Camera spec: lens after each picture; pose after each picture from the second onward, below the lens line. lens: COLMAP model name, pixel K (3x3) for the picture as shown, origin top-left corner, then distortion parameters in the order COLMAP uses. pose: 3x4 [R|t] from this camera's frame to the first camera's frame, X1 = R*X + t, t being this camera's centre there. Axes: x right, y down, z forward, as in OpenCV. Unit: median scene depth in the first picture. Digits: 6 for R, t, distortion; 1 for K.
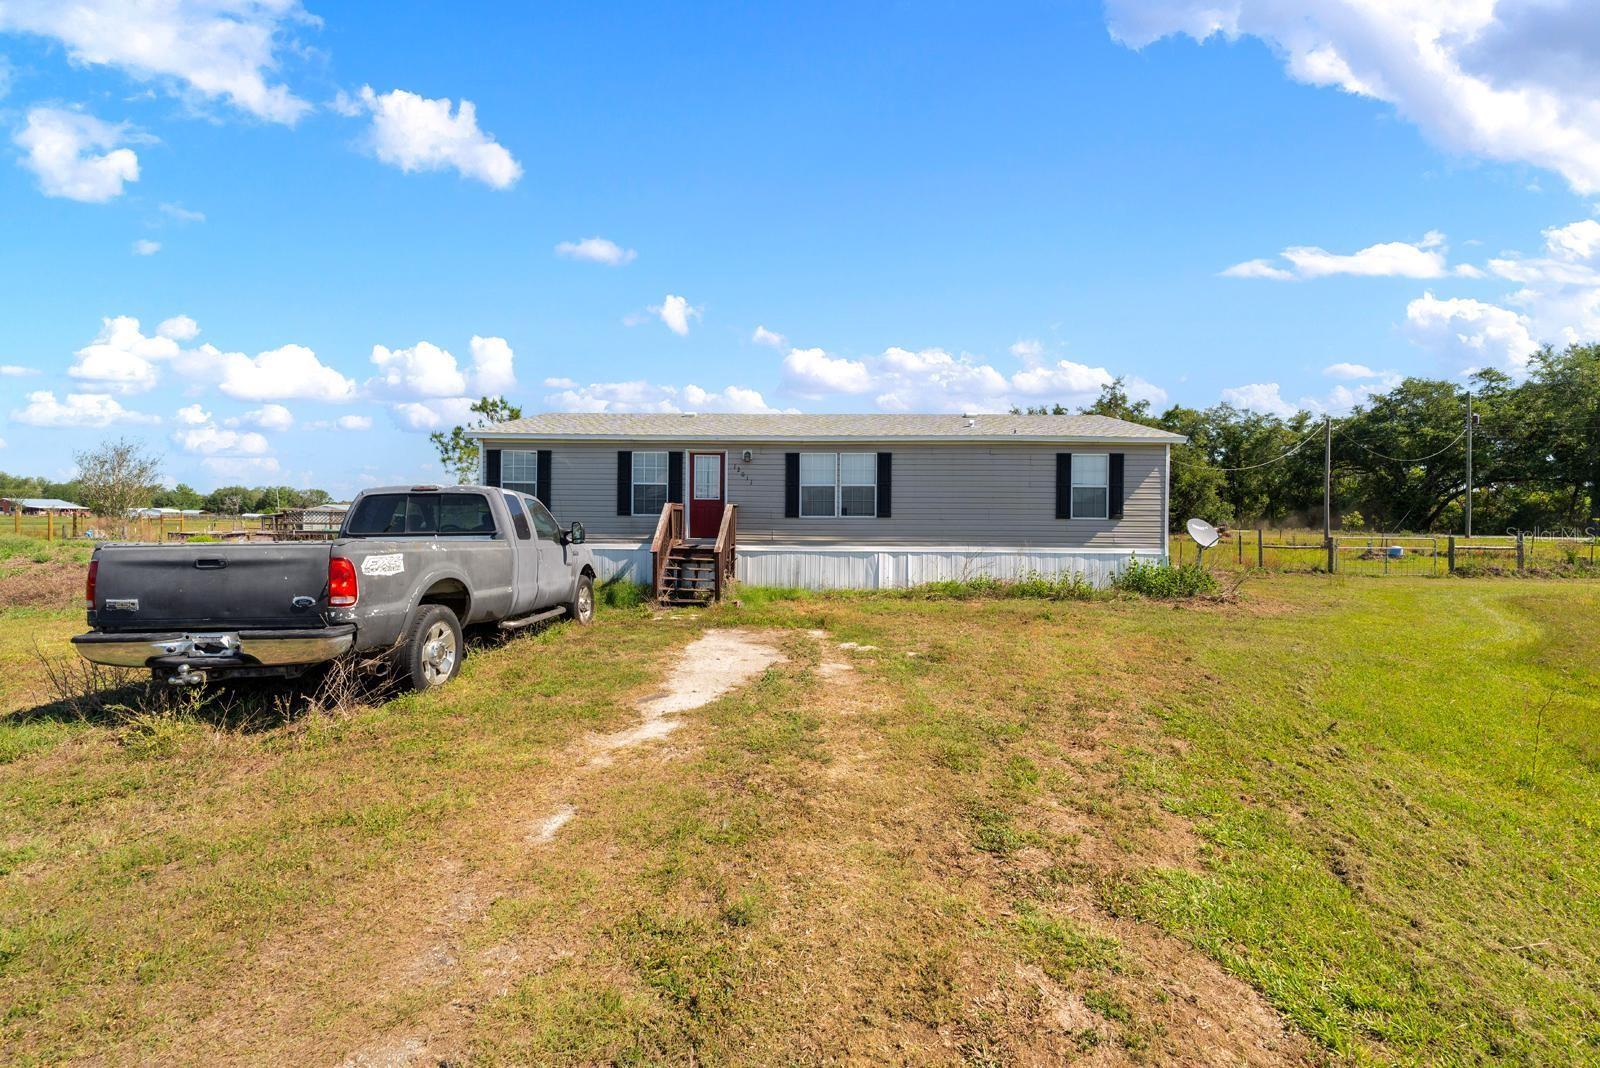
lens RADIAL K [[646.4, 0, 782.6], [0, 646.4, 540.3], [0, 0, 1]] dist [-0.002498, 0.000132]
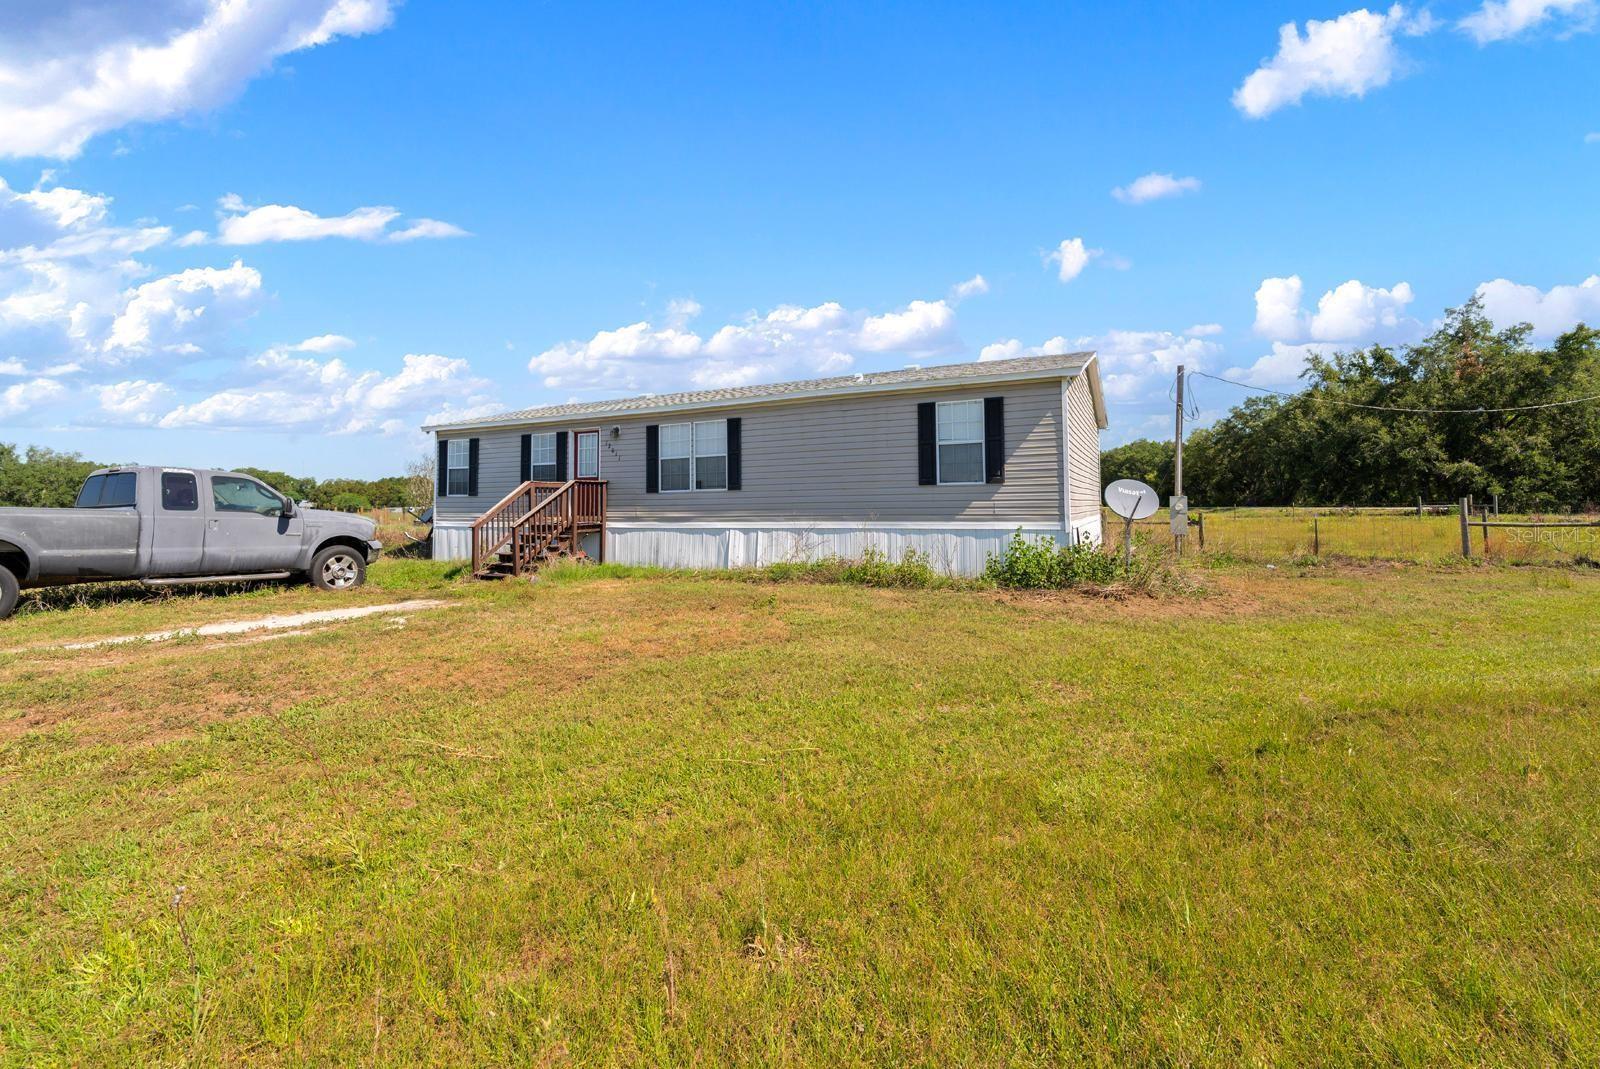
lens RADIAL K [[646.4, 0, 795.9], [0, 646.4, 528.9], [0, 0, 1]] dist [-0.002498, 0.000132]
pose [[0.914169, -0.003190, -0.405320, 0.598998], [0.003031, 0.999995, -0.001034, 0.020014], [0.405322, -0.000283, 0.914174, 0.211307]]
